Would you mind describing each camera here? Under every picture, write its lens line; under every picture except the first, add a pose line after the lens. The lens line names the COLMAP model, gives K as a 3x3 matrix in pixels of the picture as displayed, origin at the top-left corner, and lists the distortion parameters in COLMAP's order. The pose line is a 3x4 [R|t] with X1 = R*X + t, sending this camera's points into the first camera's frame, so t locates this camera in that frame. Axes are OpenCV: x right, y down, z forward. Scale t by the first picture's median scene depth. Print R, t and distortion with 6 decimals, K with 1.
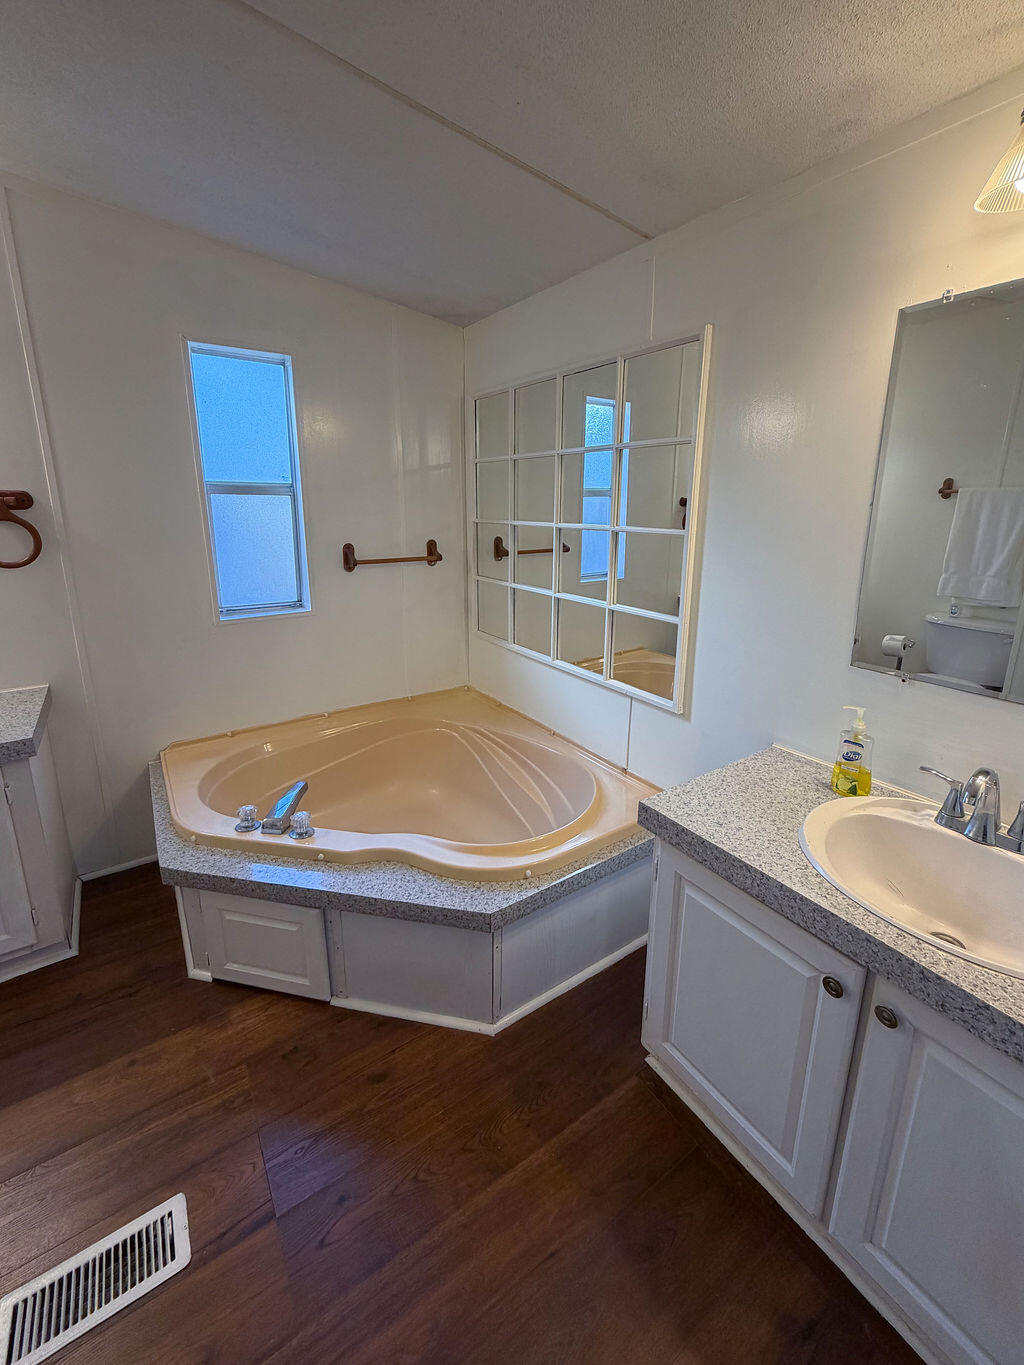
lens RADIAL K [[559.1, 0, 509.4], [0, 559.1, 630.4], [0, 0, 1]] dist [-0.000713, -0.000054]
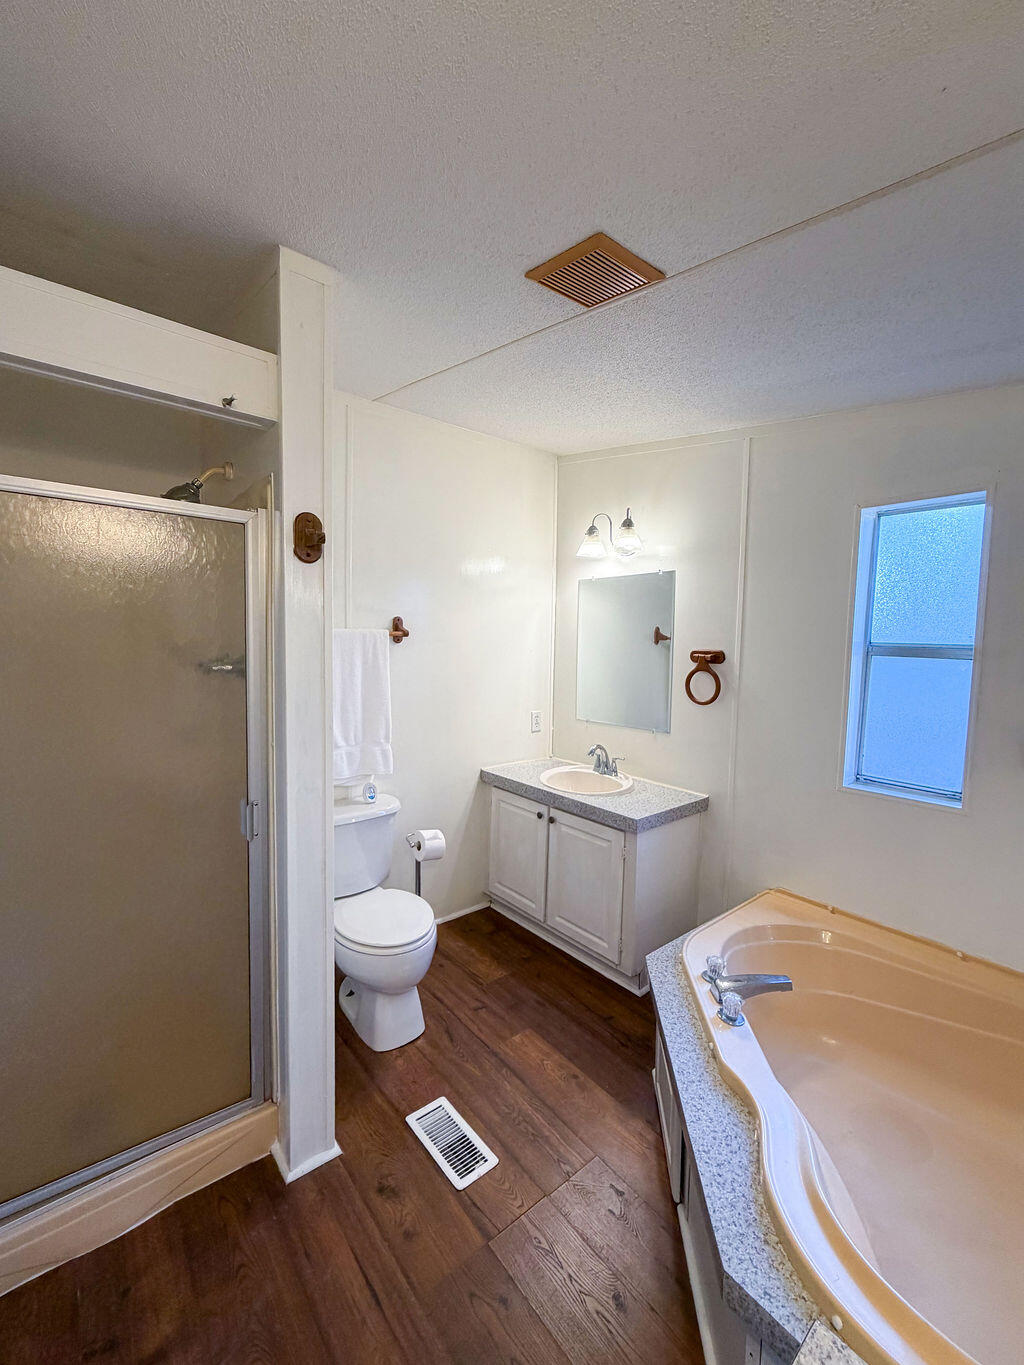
lens RADIAL K [[550.0, 0, 506.9], [0, 550.0, 681.0], [0, 0, 1]] dist [0.000150, 0.000185]
pose [[0.105363, 0.071204, -0.991881, 0.459178], [-0.244491, 0.968672, 0.043567, -0.125846], [0.963910, 0.237916, 0.119471, 0.411756]]
